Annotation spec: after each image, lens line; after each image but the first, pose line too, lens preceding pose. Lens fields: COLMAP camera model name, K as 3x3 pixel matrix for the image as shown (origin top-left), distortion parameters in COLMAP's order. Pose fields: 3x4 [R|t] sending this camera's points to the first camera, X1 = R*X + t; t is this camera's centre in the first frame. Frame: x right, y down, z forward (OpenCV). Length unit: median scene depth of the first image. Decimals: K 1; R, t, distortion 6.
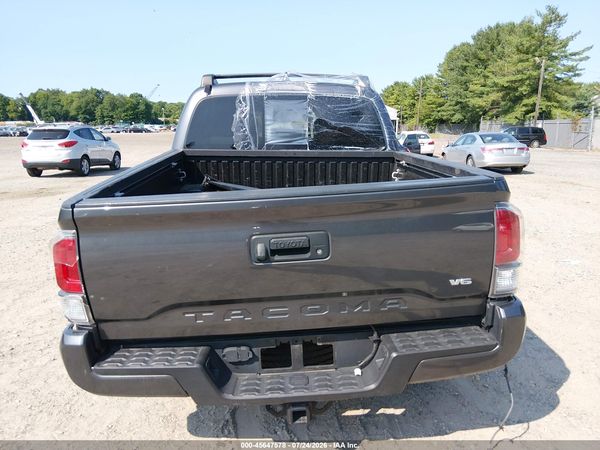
lens RADIAL K [[457.9, 0, 302.7], [0, 457.9, 225.3], [0, 0, 1]] dist [0.058056, -0.101972]
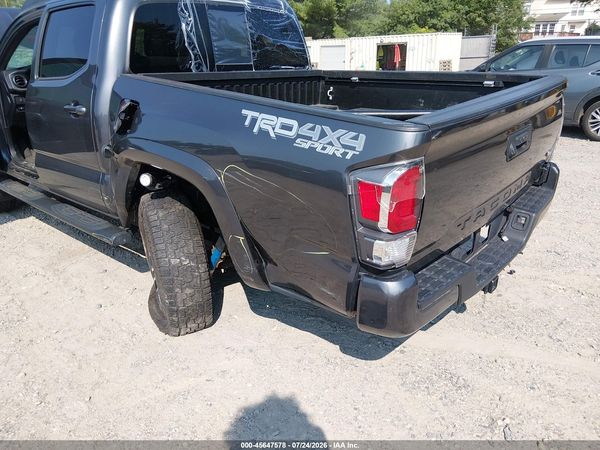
lens RADIAL K [[459.3, 0, 309.5], [0, 459.3, 220.5], [0, 0, 1]] dist [0.052373, -0.076370]
pose [[0.691940, -0.245823, 0.678815, -0.042733], [0.154810, 0.968895, 0.193068, -0.002516], [-0.705161, -0.028504, 0.708474, 0.018405]]
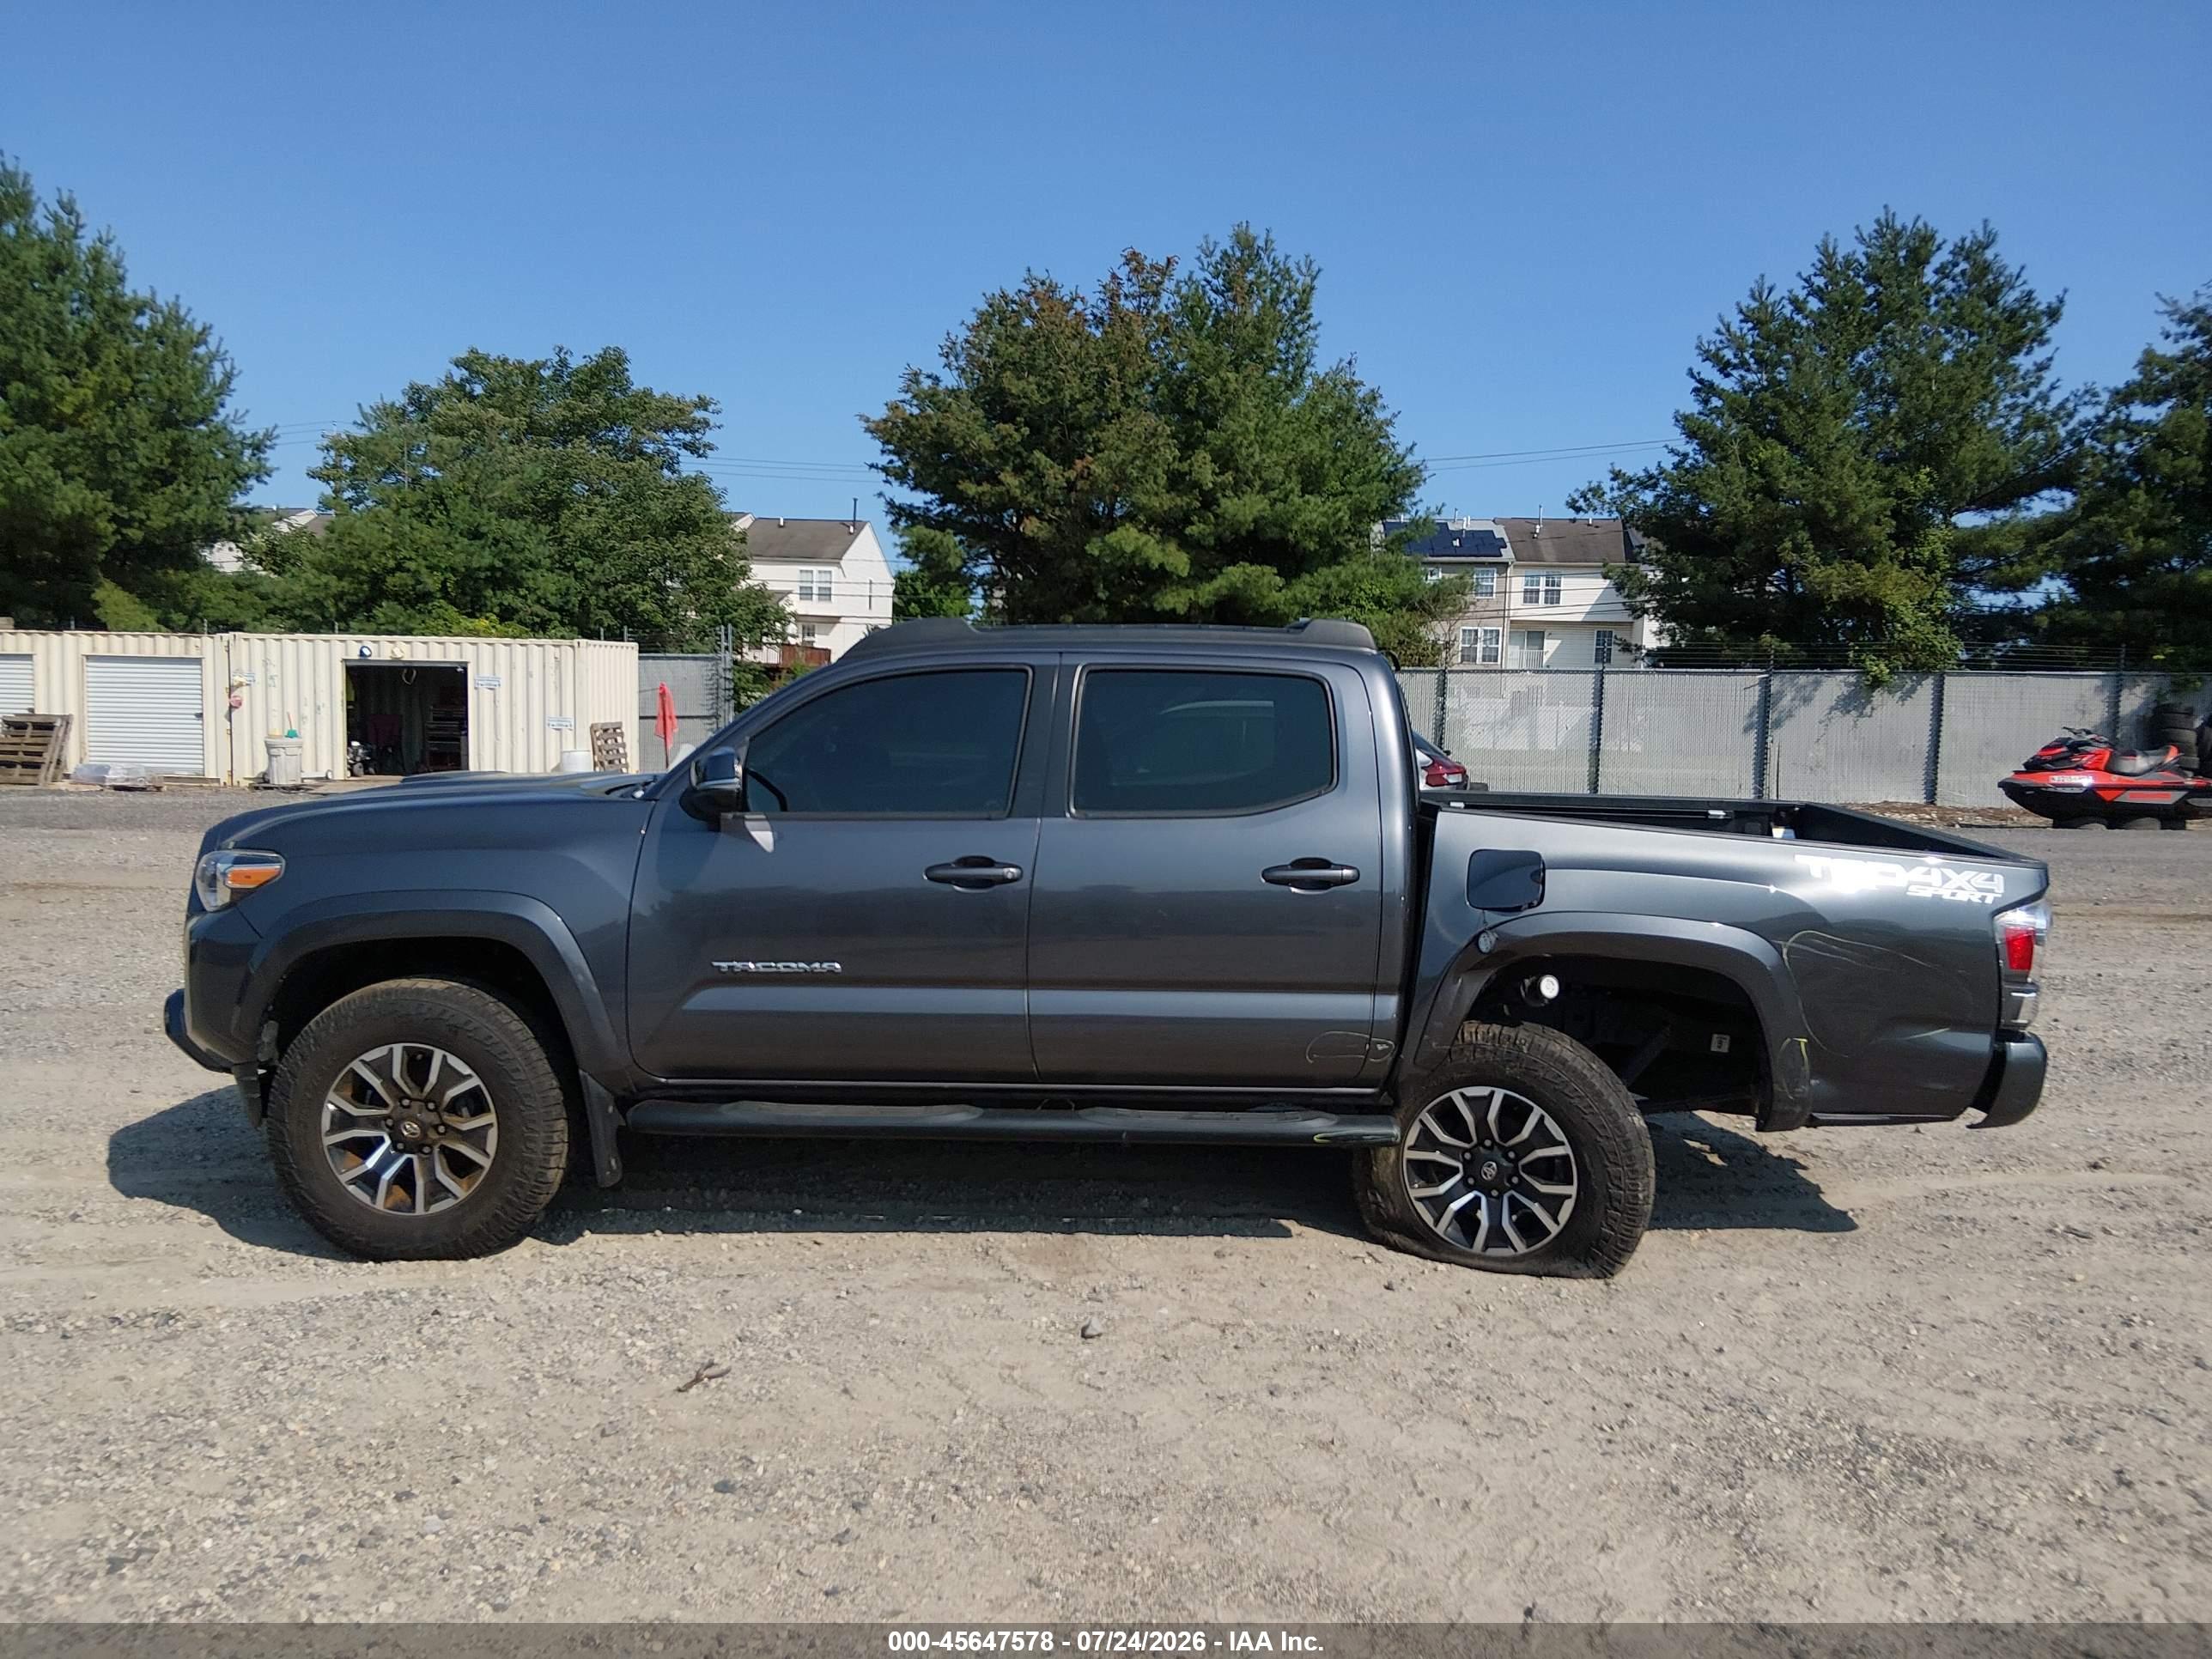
lens RADIAL K [[1688.2, 0, 1116.1], [0, 1688.2, 830.7], [0, 0, 1]] dist [0.058056, -0.101972]
pose [[0.040765, -0.068507, 0.996817, -0.120506], [0.180364, 0.981762, 0.060096, -0.019640], [-0.982755, 0.177340, 0.052378, 0.083320]]
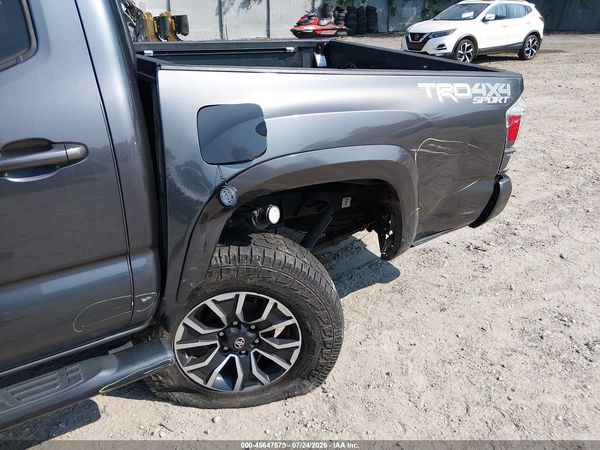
lens RADIAL K [[457.9, 0, 302.7], [0, 457.9, 225.3], [0, 0, 1]] dist [0.058056, -0.101972]
pose [[-0.484384, -0.361065, 0.796872, -0.048844], [0.178831, 0.850764, 0.494187, -0.015499], [-0.856383, 0.381881, -0.347527, 0.075286]]
